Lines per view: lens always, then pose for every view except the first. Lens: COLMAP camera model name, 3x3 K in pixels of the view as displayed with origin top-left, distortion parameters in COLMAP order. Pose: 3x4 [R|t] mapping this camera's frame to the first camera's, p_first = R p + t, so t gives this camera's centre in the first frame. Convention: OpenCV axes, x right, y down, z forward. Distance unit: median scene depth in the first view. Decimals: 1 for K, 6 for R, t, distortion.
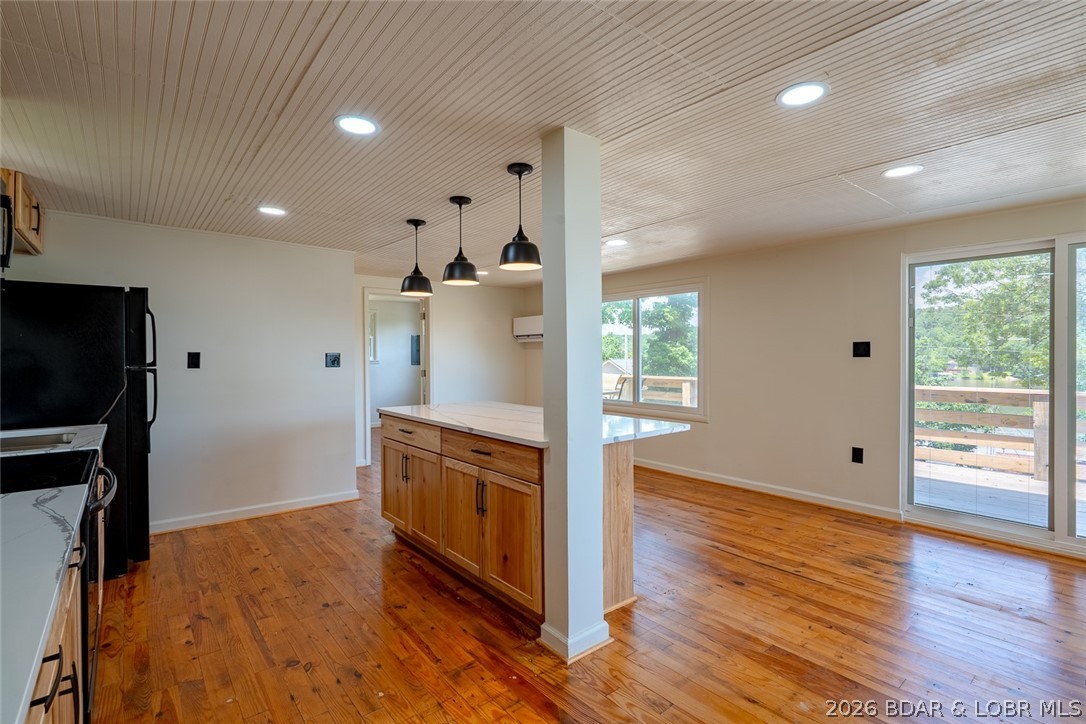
lens RADIAL K [[503.3, 0, 548.6], [0, 503.3, 359.4], [0, 0, 1]] dist [-0.007179, 0.003315]
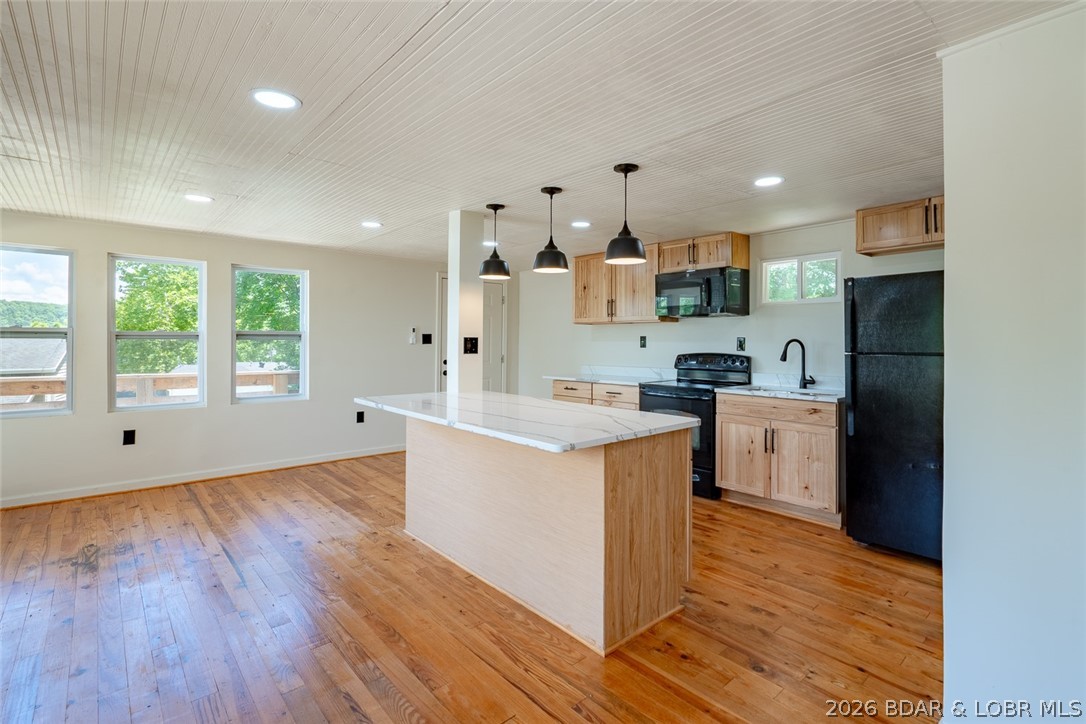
lens RADIAL K [[503.3, 0, 549.7], [0, 503.3, 340.3], [0, 0, 1]] dist [-0.007179, 0.003315]
pose [[-0.999595, -0.000941, -0.028456, -0.145792], [-0.001077, 0.999988, 0.004767, -0.015288], [0.028451, 0.004796, -0.999584, 2.112849]]
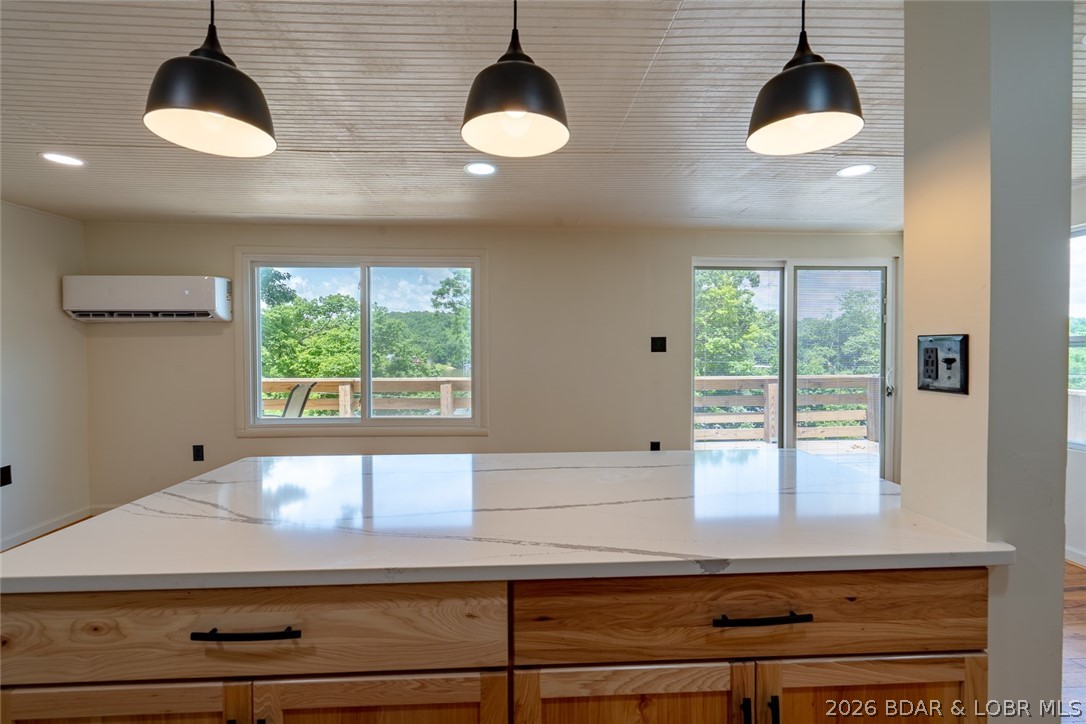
lens RADIAL K [[503.3, 0, 547.5], [0, 503.3, 354.3], [0, 0, 1]] dist [-0.007179, 0.003315]
pose [[0.602026, -0.004691, 0.798463, -0.451274], [0.005901, 0.999982, 0.001425, -0.003565], [-0.798455, 0.003853, 0.602043, 0.806432]]
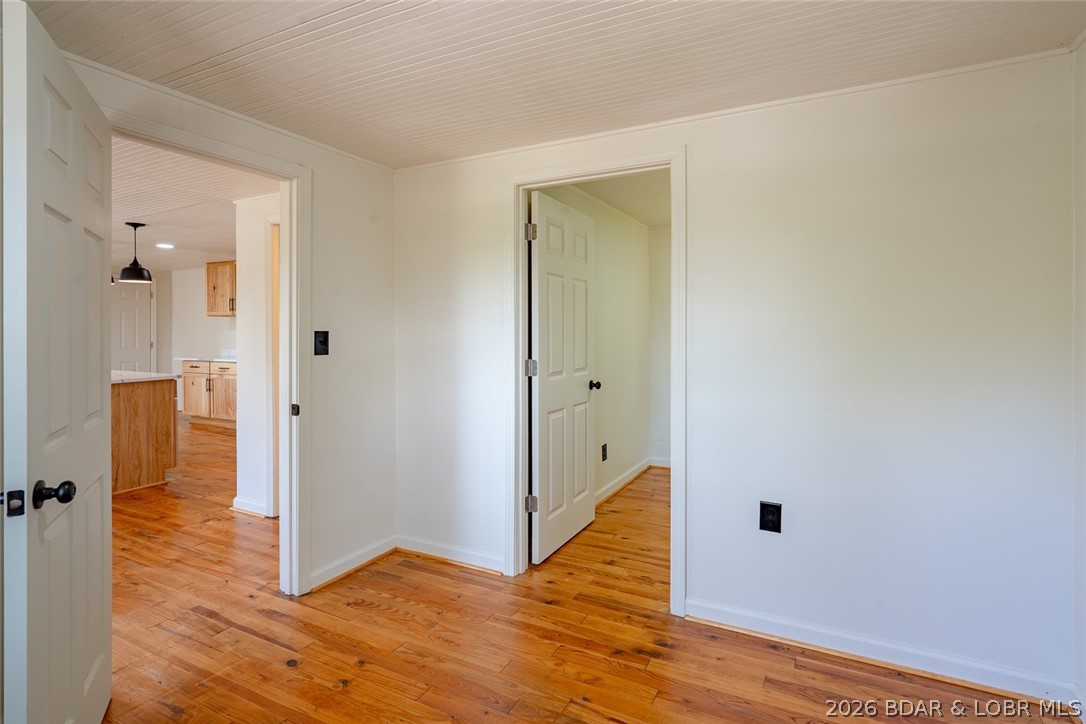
lens RADIAL K [[503.3, 0, 562.7], [0, 503.3, 326.4], [0, 0, 1]] dist [-0.007179, 0.003315]
pose [[-0.906586, 0.016076, -0.421715, -0.846966], [0.013542, 0.999868, 0.009003, -0.019120], [0.421804, 0.002451, -0.906684, 3.124923]]
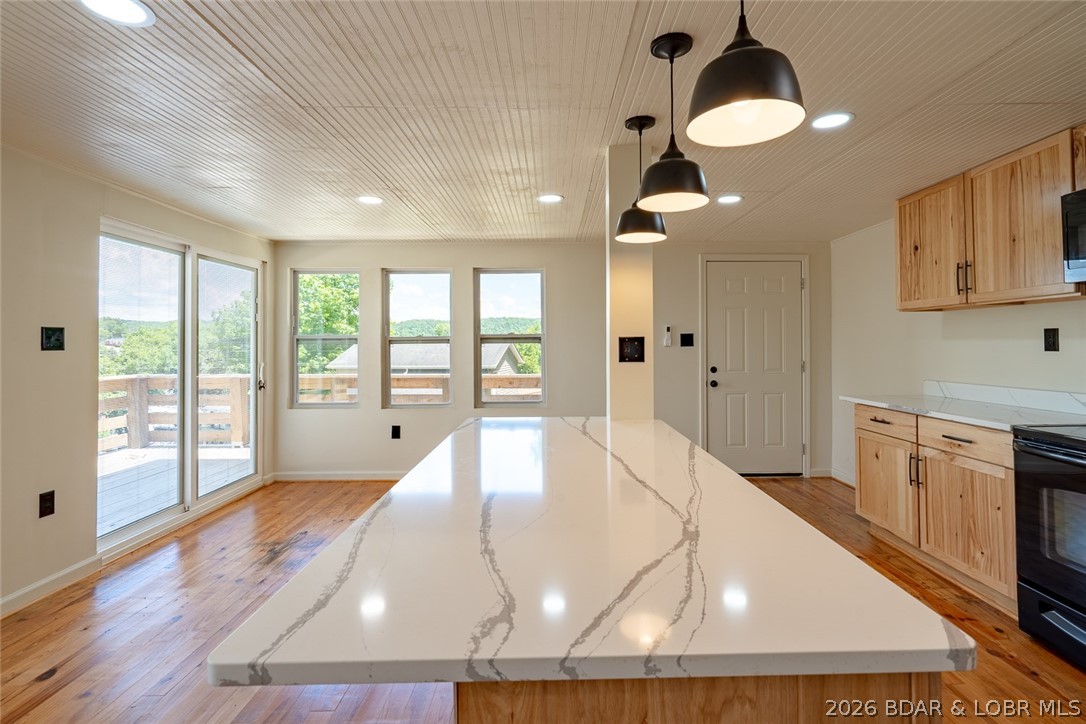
lens RADIAL K [[503.3, 0, 570.1], [0, 503.3, 336.0], [0, 0, 1]] dist [-0.007179, 0.003315]
pose [[-0.781362, 0.018138, 0.623815, -0.431376], [0.013856, 0.999835, -0.011715, -0.009191], [-0.623925, -0.000510, -0.781484, 1.532199]]
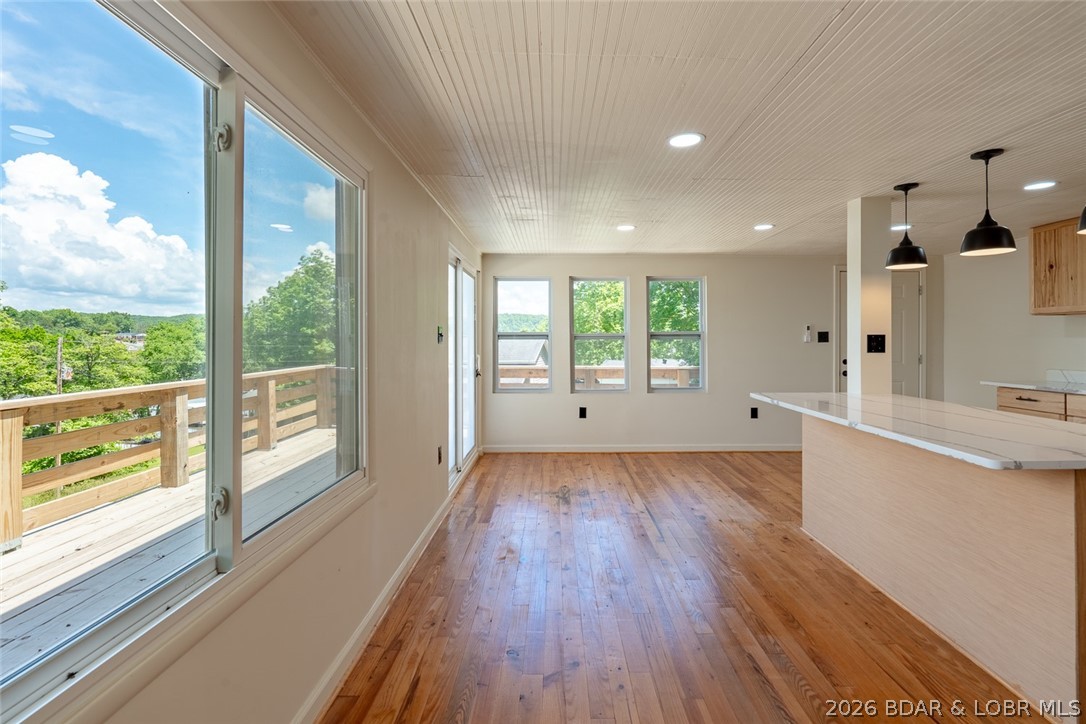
lens RADIAL K [[503.3, 0, 567.5], [0, 503.3, 335.7], [0, 0, 1]] dist [-0.007179, 0.003315]
pose [[-0.777219, 0.011180, 0.629131, -0.158842], [0.010371, 0.999934, -0.004958, -0.015589], [-0.629145, 0.002671, -0.777283, 2.186588]]
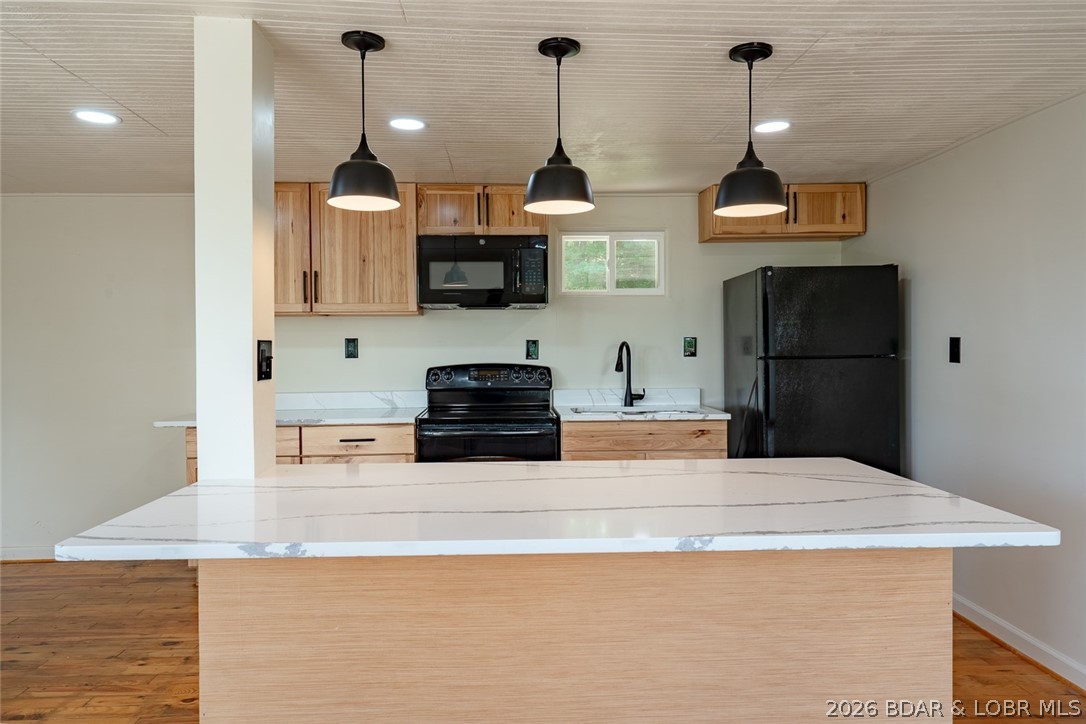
lens RADIAL K [[718.1, 0, 517.6], [0, 718.1, 357.7], [0, 0, 1]] dist [-0.008467, -0.003765]
pose [[-0.620881, 0.021244, -0.783617, 0.454839], [0.003953, 0.999705, 0.023971, -0.015599], [0.783895, 0.011786, -0.620782, 1.492625]]
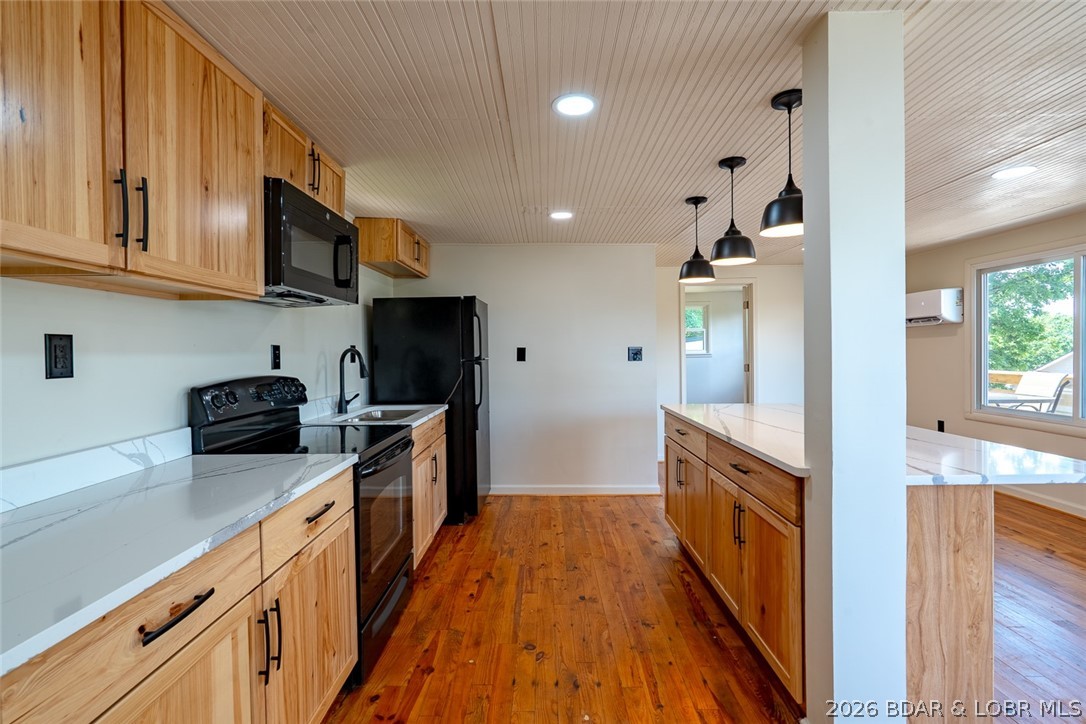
lens RADIAL K [[503.3, 0, 543.0], [0, 503.3, 359.2], [0, 0, 1]] dist [-0.007179, 0.003315]
pose [[0.767188, 0.004935, -0.641403, 0.124529], [0.003927, 0.999916, 0.012390, -0.001692], [0.641410, -0.012024, 0.767104, 0.161523]]
